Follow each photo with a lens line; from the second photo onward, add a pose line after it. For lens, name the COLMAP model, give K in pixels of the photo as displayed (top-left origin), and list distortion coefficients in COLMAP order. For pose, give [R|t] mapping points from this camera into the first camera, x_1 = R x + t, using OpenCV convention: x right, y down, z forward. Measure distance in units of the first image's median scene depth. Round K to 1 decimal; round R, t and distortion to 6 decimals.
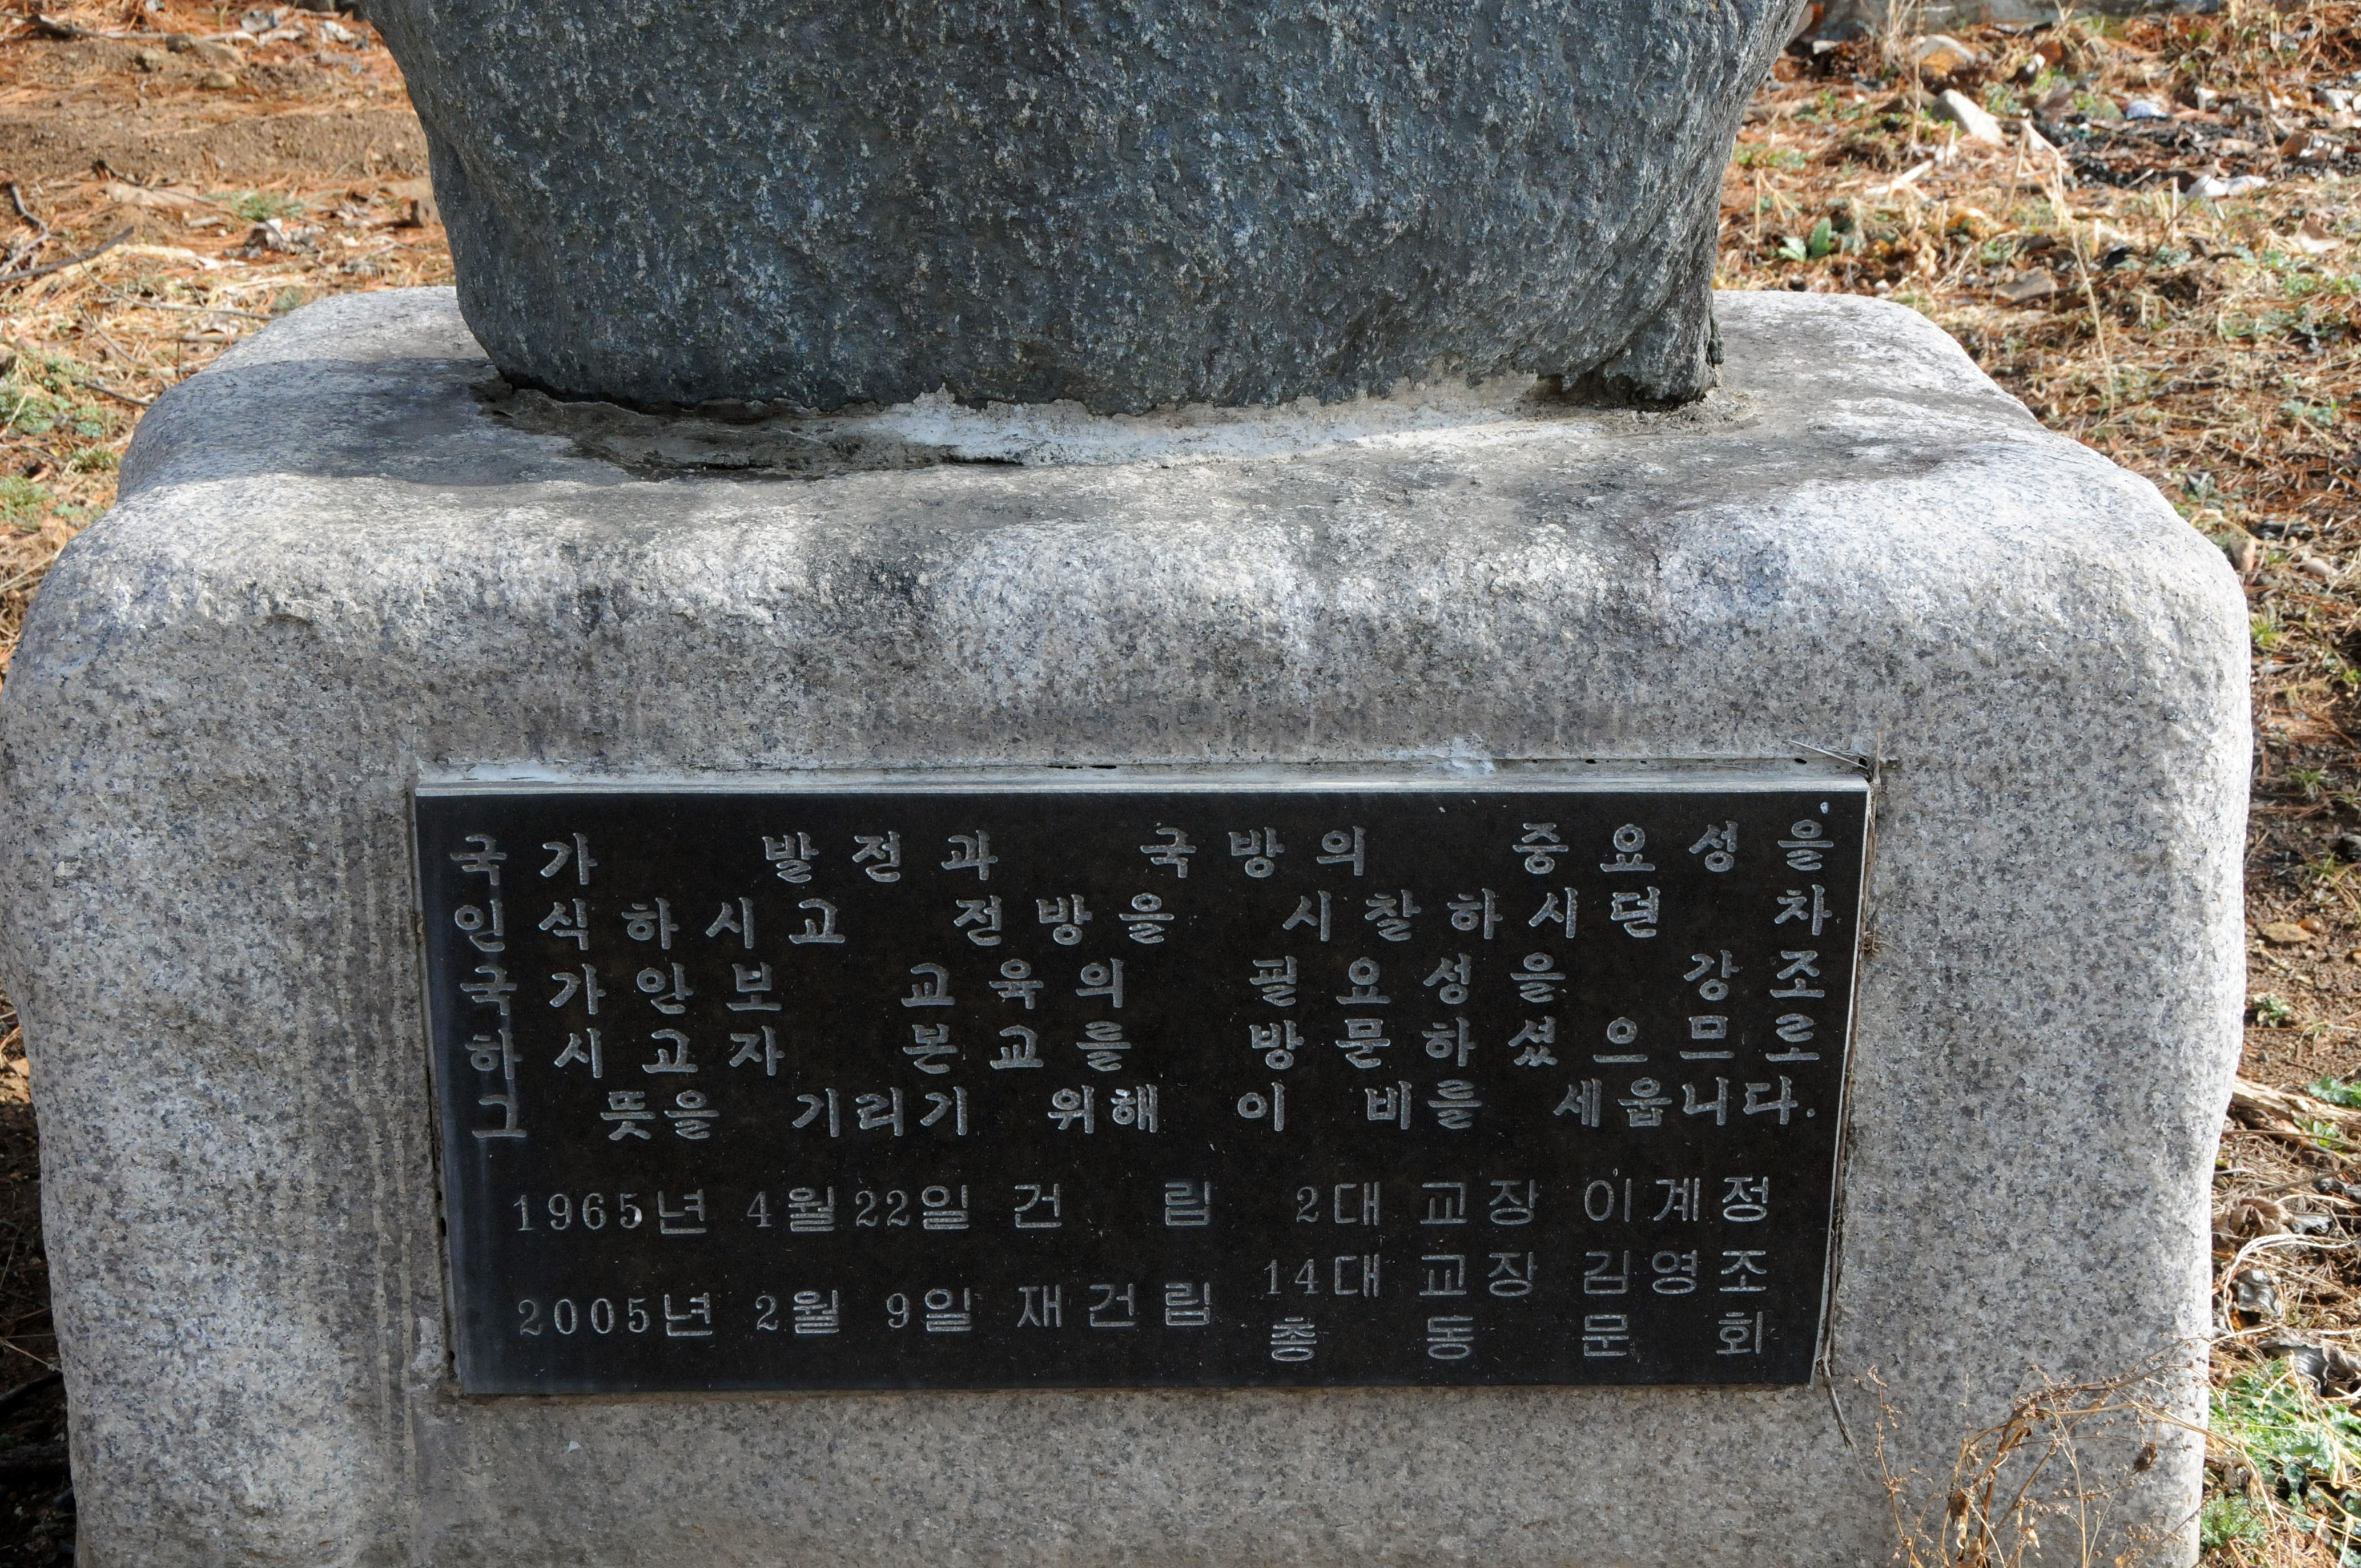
lens RADIAL K [[3261.5, 0, 1176.0], [0, 3261.5, 838.3], [0, 0, 1]] dist [0.029890, 0.466978]
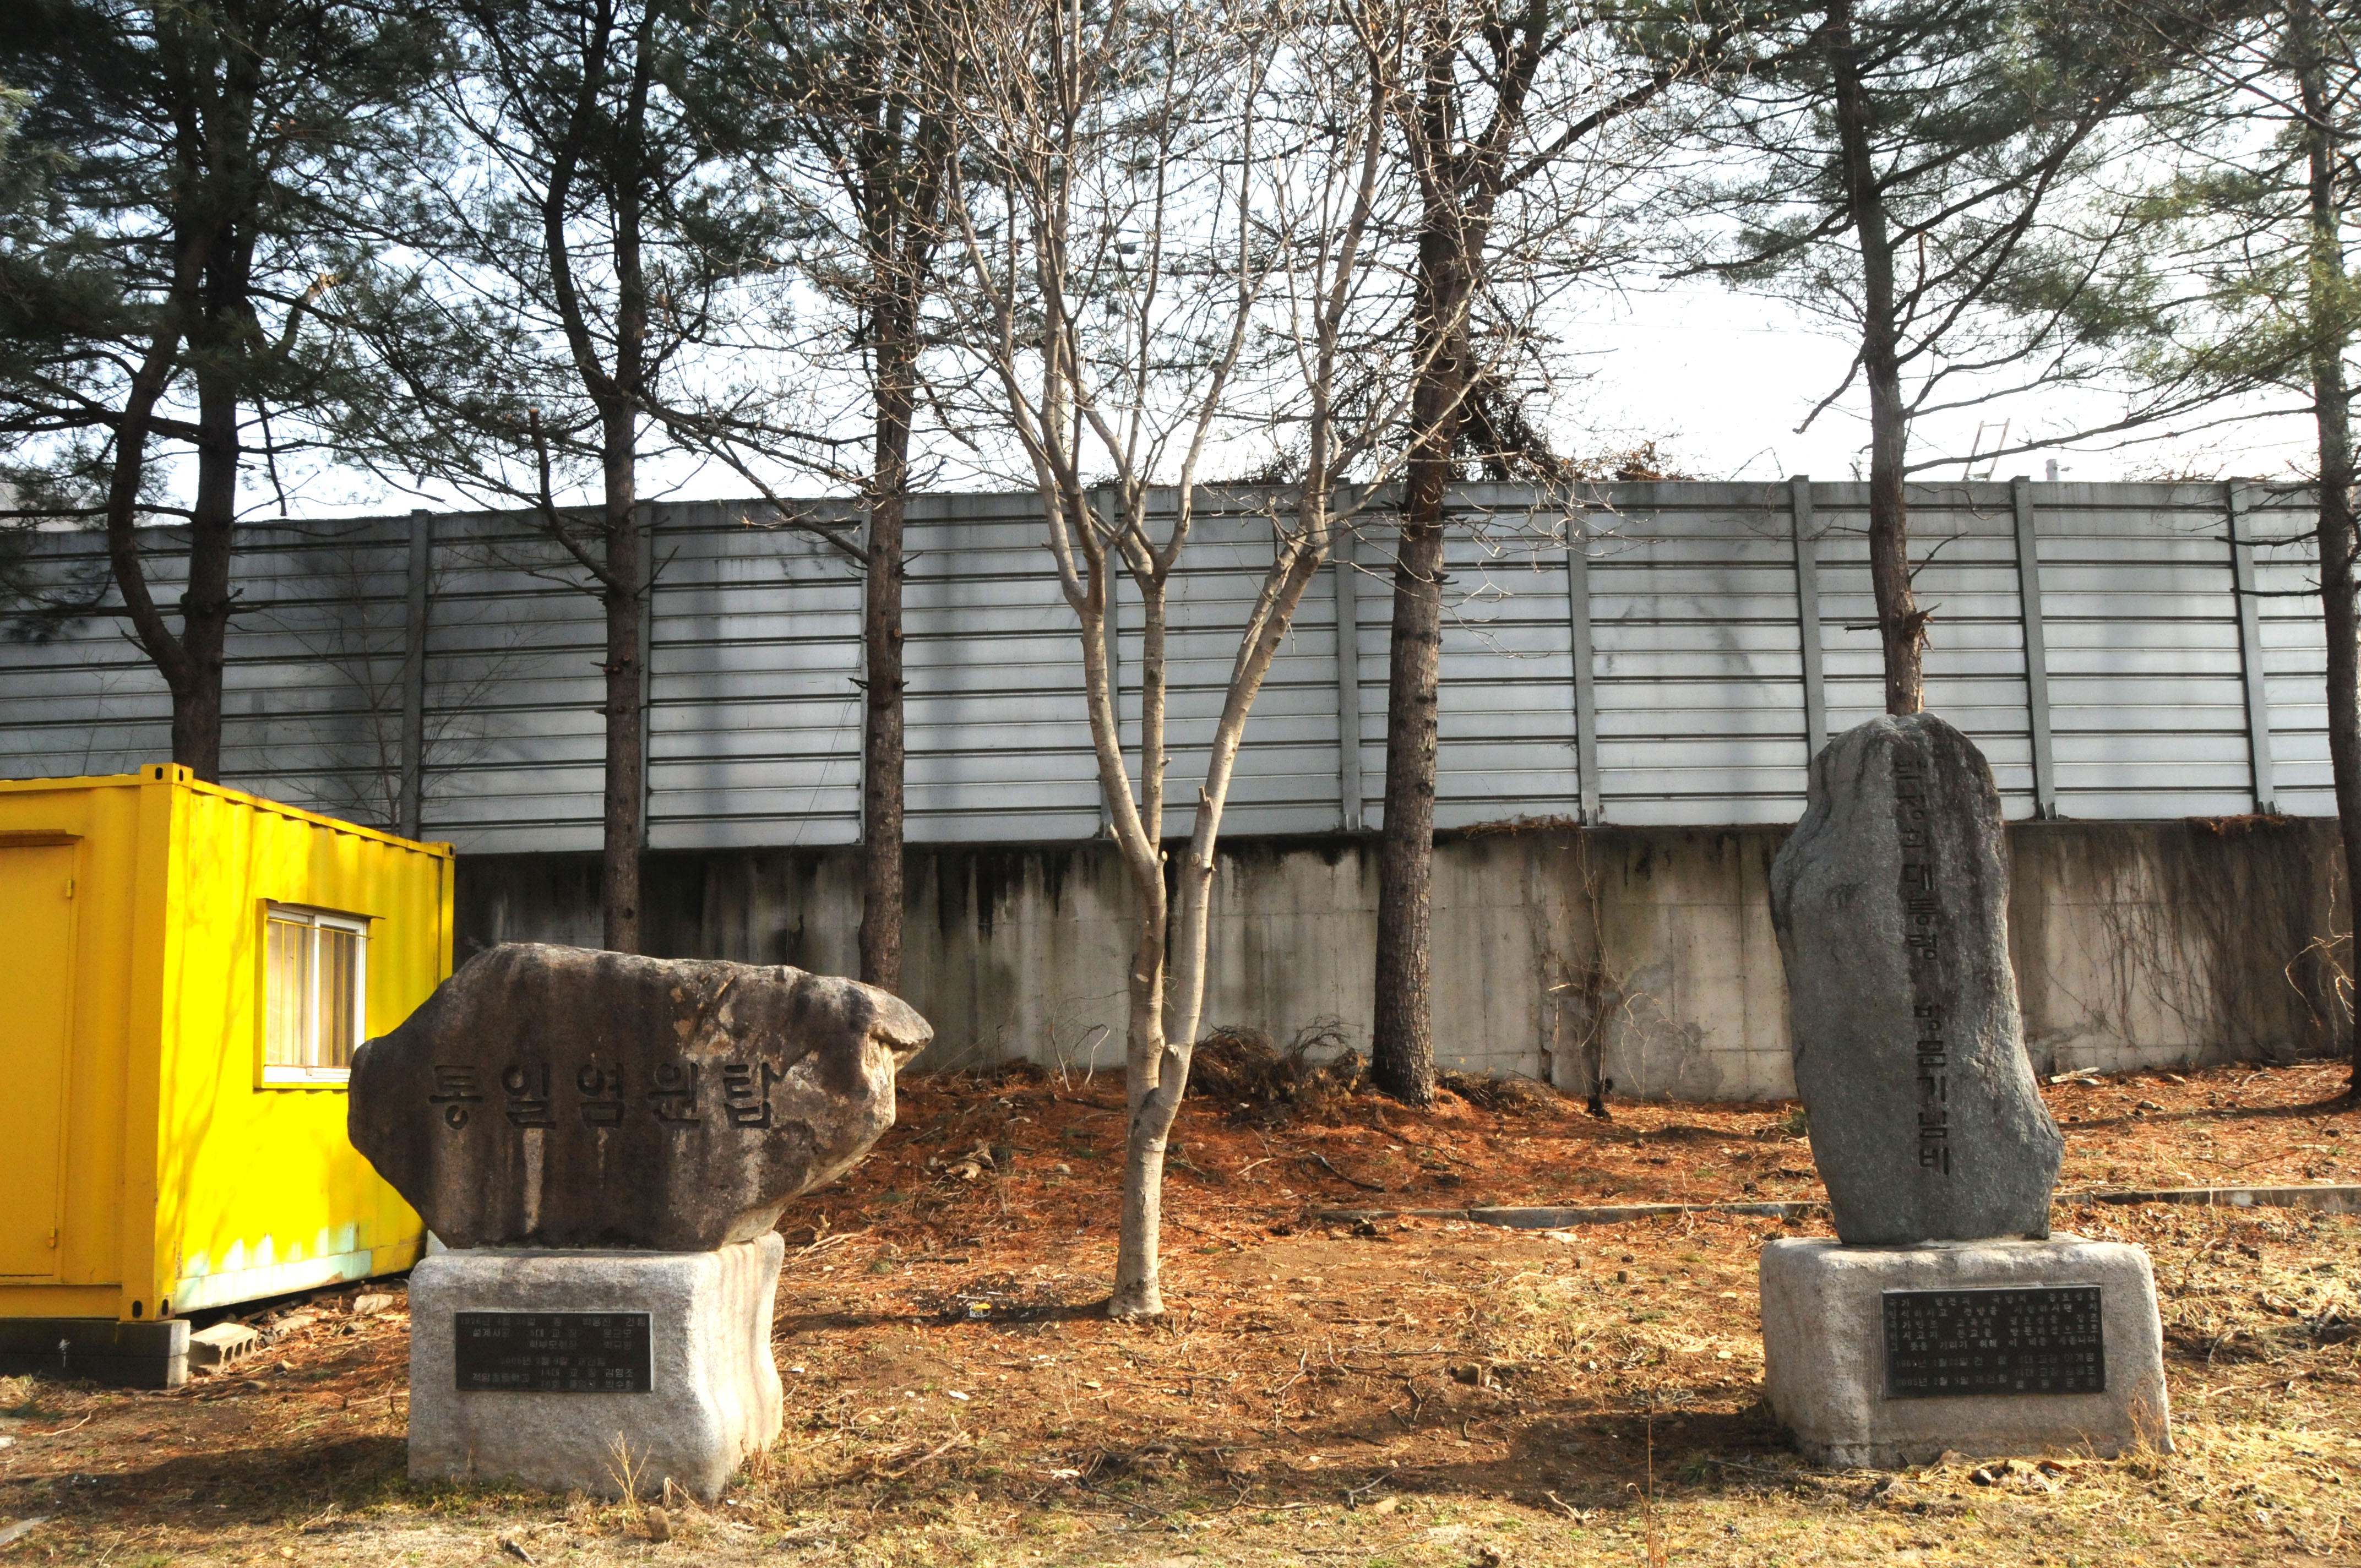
lens RADIAL K [[1815.6, 0, 1182.5], [0, 1815.6, 843.2], [0, 0, 1]] dist [-0.164212, 0.113246]
pose [[0.995748, -0.031351, -0.086619, -1.210245], [-0.011980, 0.888249, -0.459206, 0.766529], [0.091336, 0.458291, 0.884097, -2.485747]]
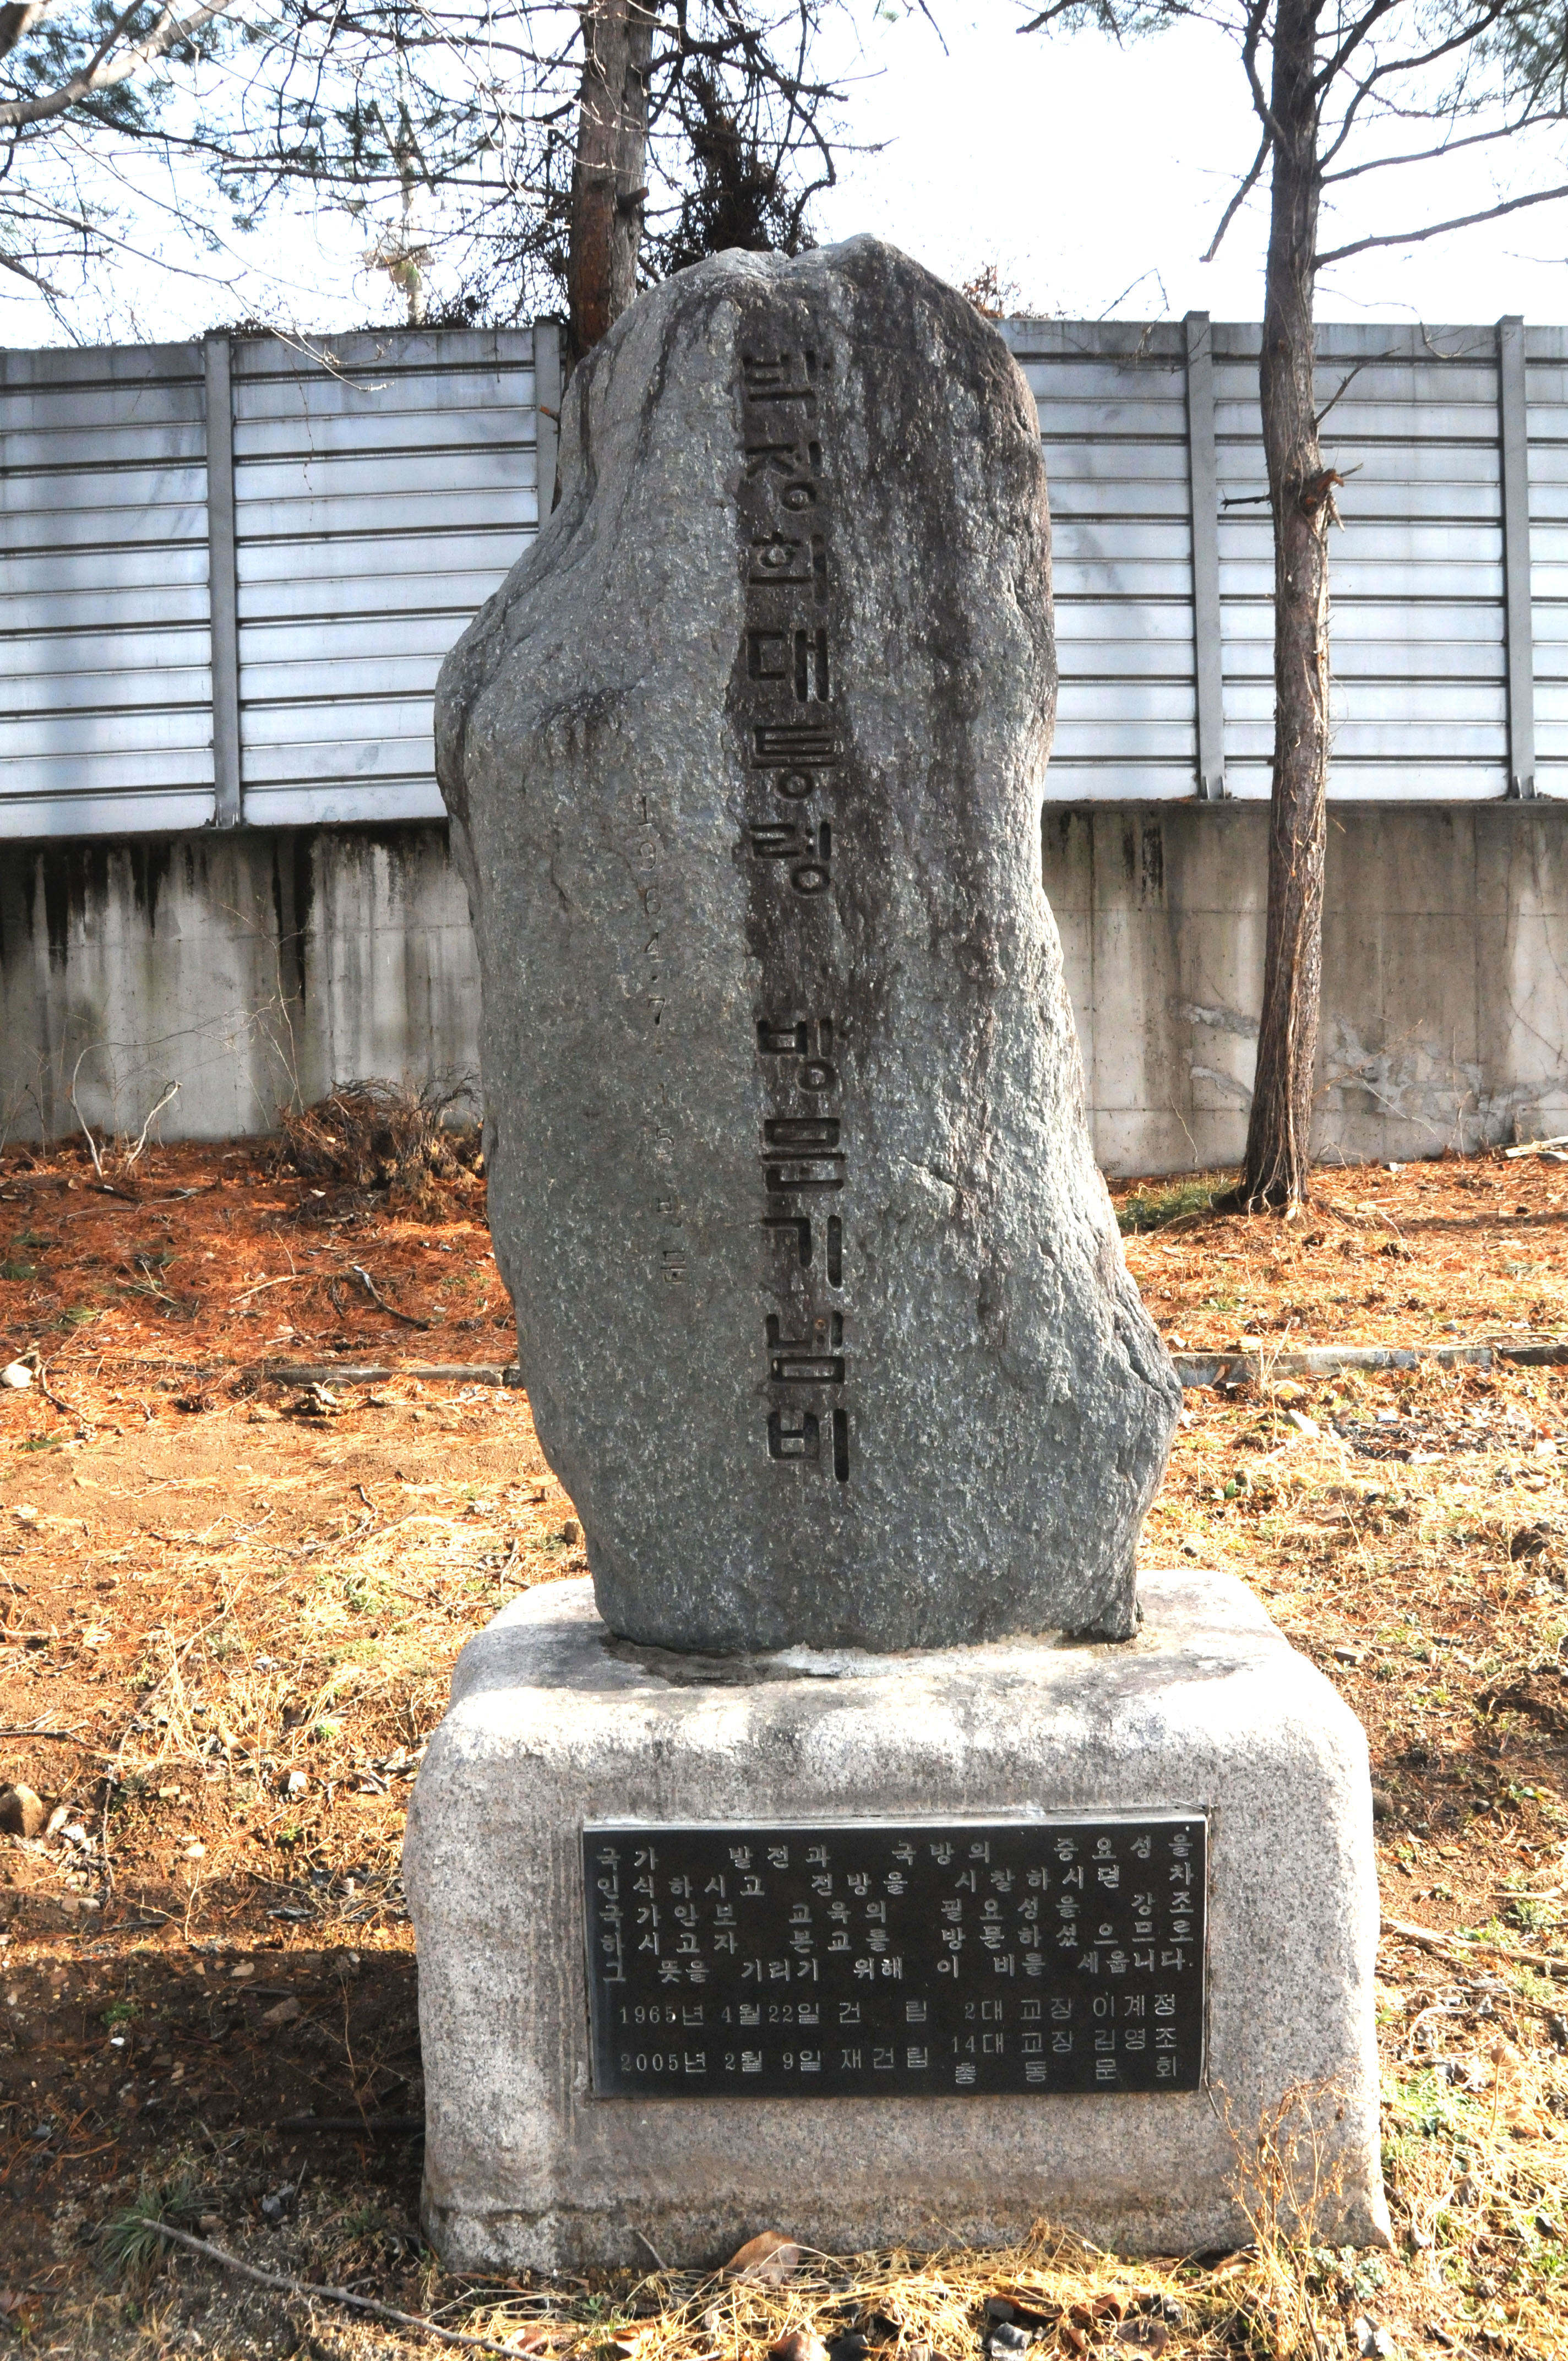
lens RADIAL K [[1815.6, 0, 816.4], [0, 1815.6, 1217.4], [0, 0, 1]] dist [-0.164212, 0.113246]
pose [[0.998203, -0.027234, -0.053375, 0.014194], [0.010283, 0.955388, -0.295174, -0.051450], [0.059032, 0.294094, 0.953952, -0.316192]]
